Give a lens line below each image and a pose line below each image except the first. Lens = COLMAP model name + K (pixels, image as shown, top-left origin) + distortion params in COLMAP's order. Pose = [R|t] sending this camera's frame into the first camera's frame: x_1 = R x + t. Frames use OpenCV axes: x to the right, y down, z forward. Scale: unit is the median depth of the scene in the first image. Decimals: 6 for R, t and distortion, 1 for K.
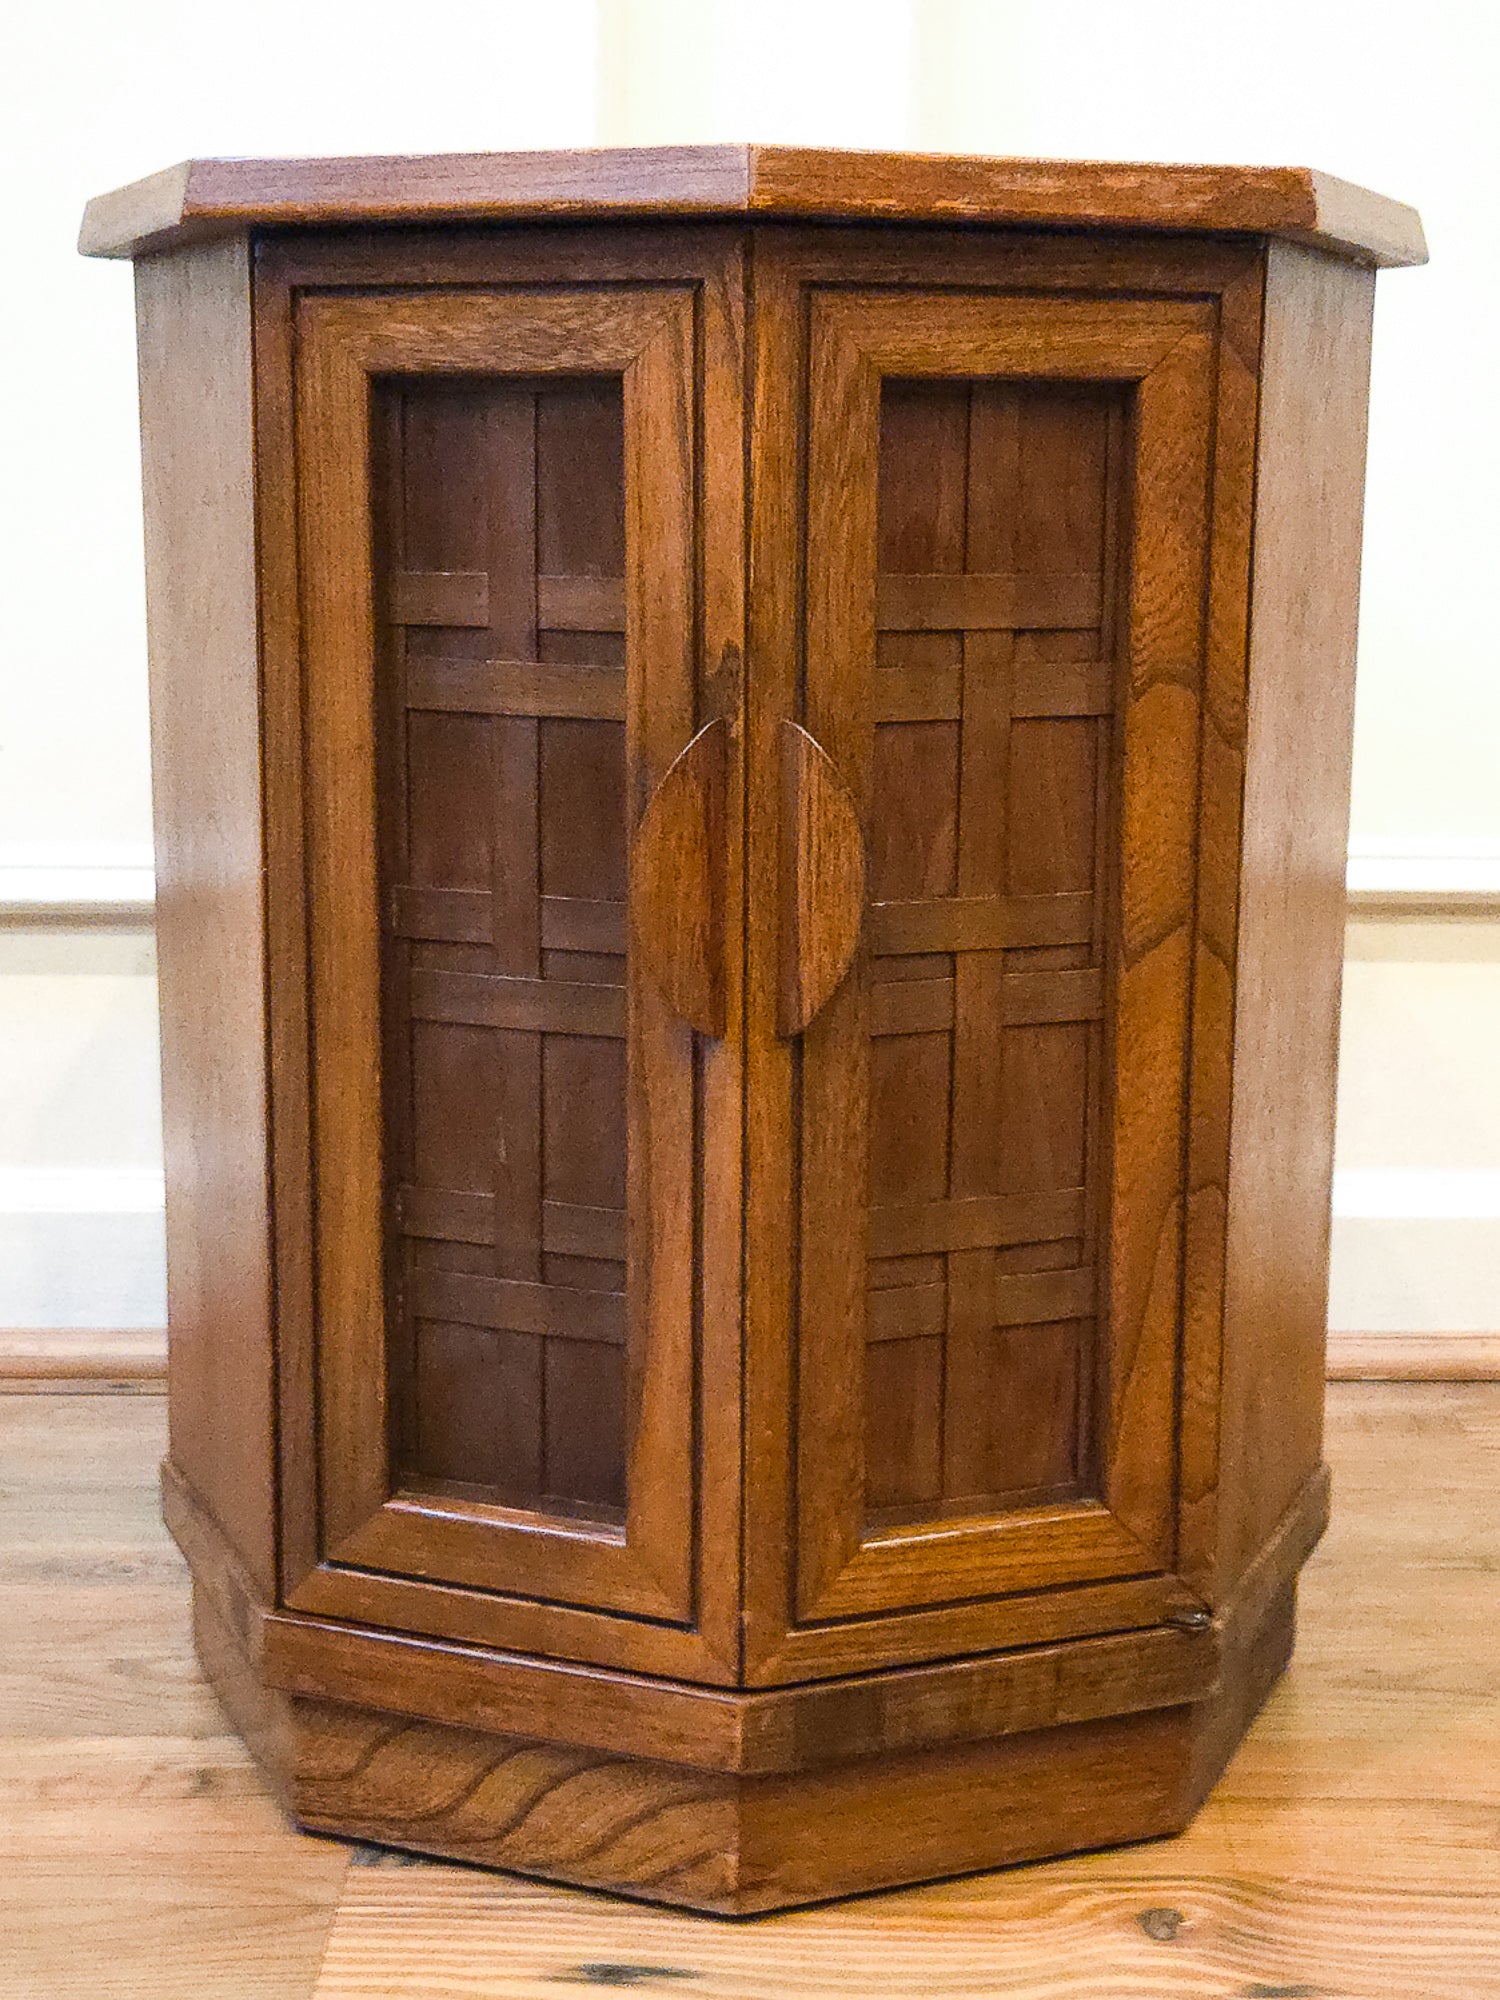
lens RADIAL K [[3152.9, 0, 754.8], [0, 3152.9, 1004.3], [0, 0, 1]] dist [0.047879, 0.000000]
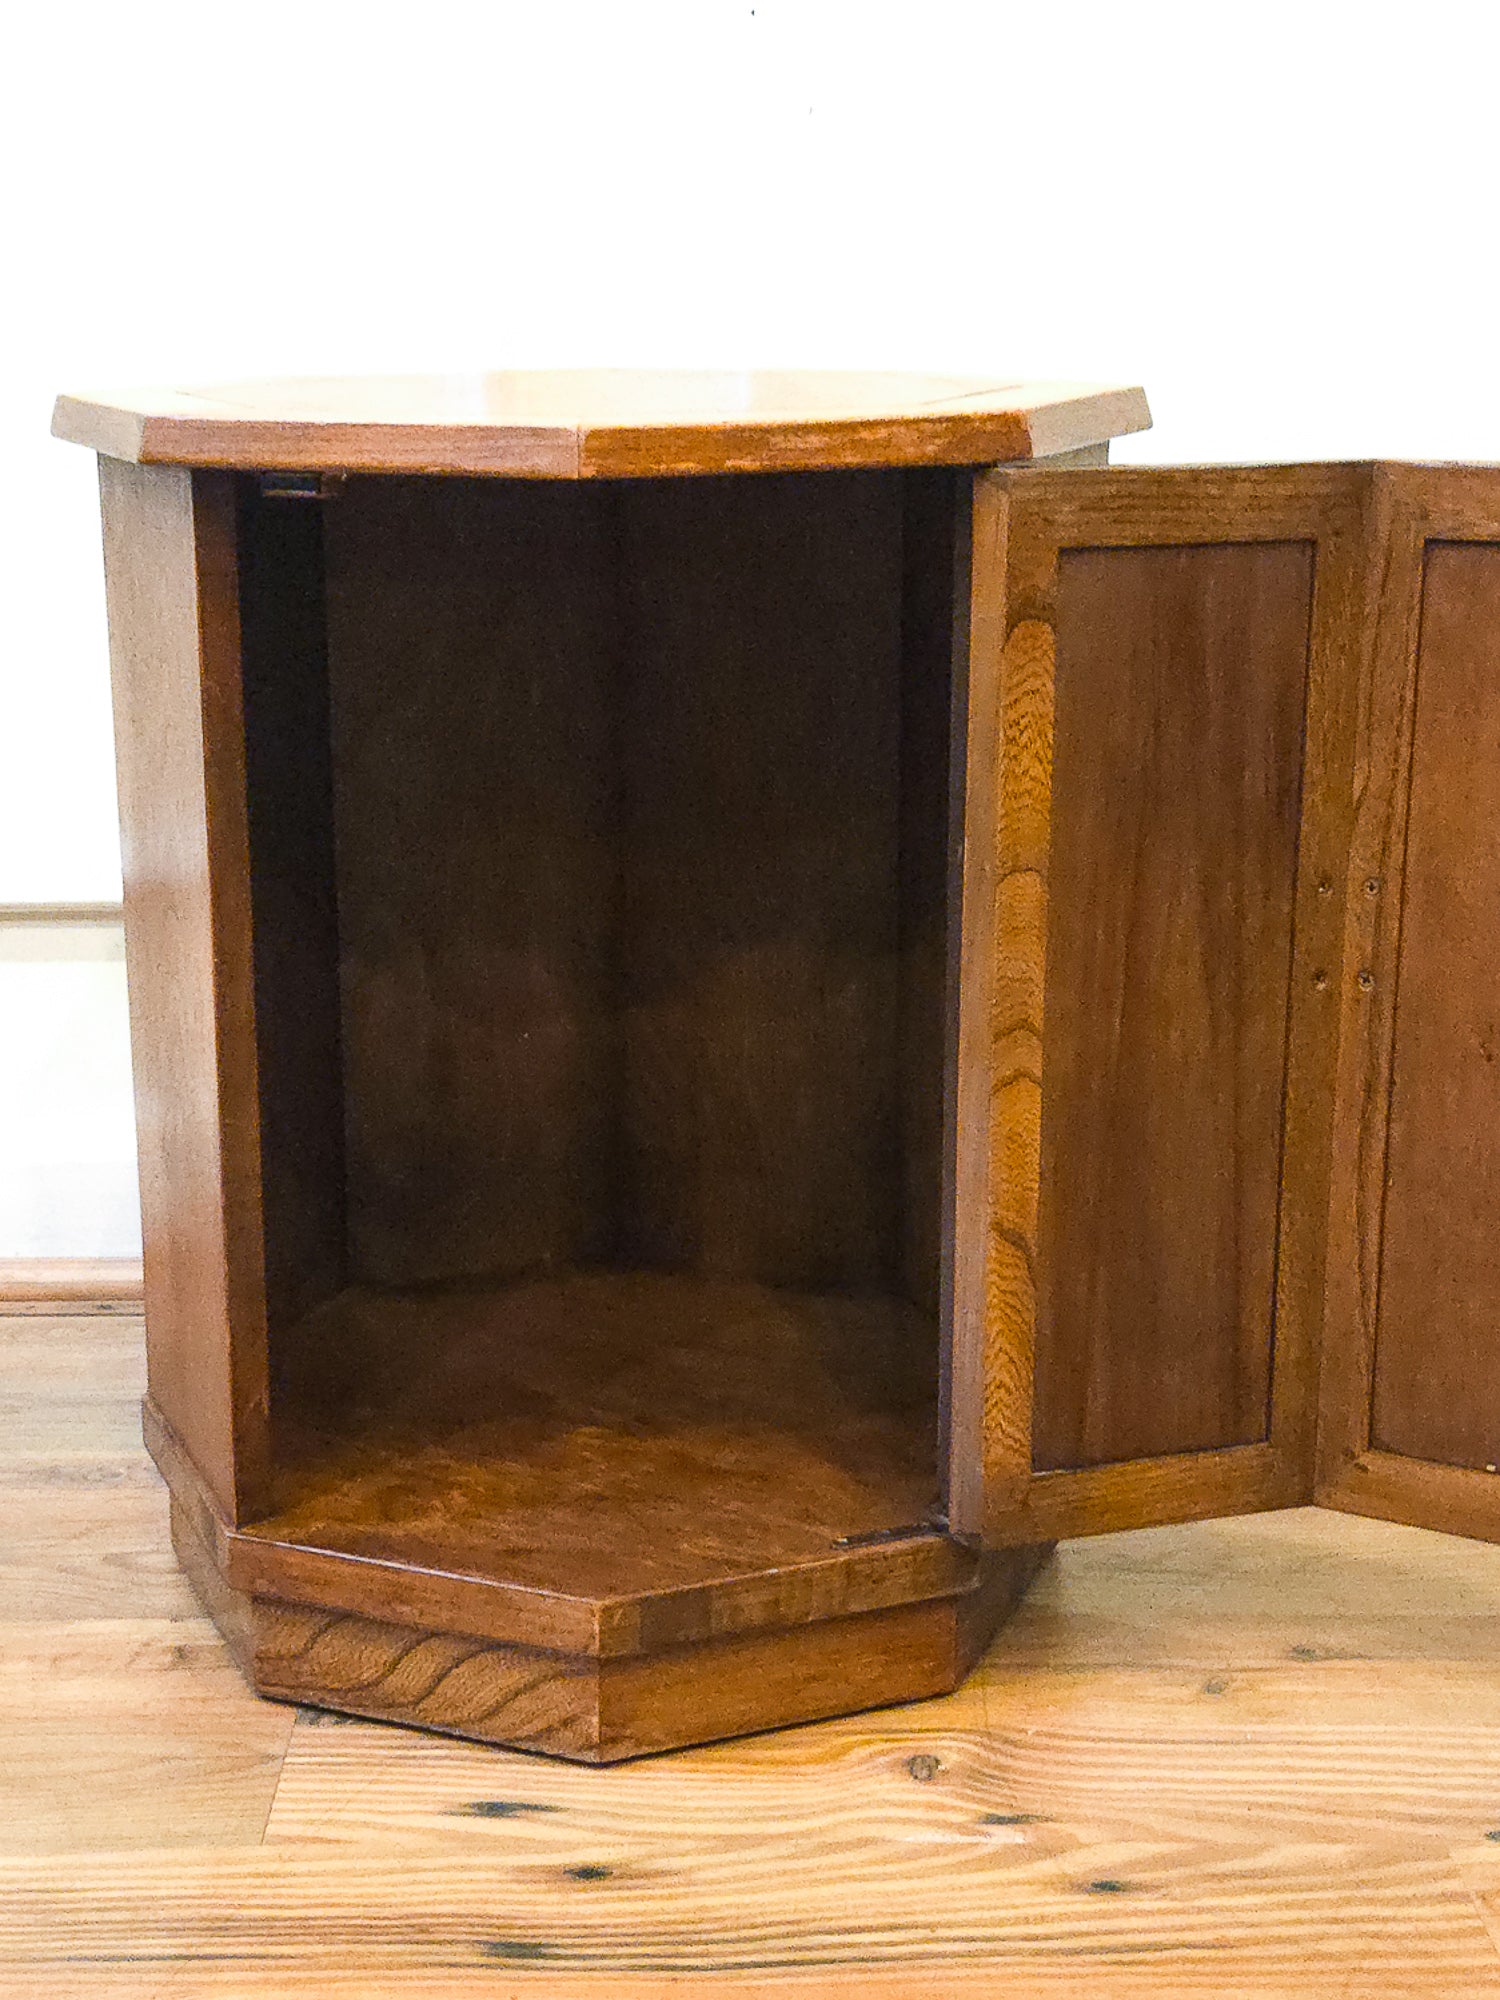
lens RADIAL K [[3152.9, 0, 736.9], [0, 3152.9, 984.5], [0, 0, 1]] dist [0.047879, 0.000000]
pose [[0.999924, -0.010685, 0.006141, 0.046140], [0.010253, 0.997730, 0.066551, -0.113745], [-0.006838, -0.066483, 0.997764, -0.264032]]
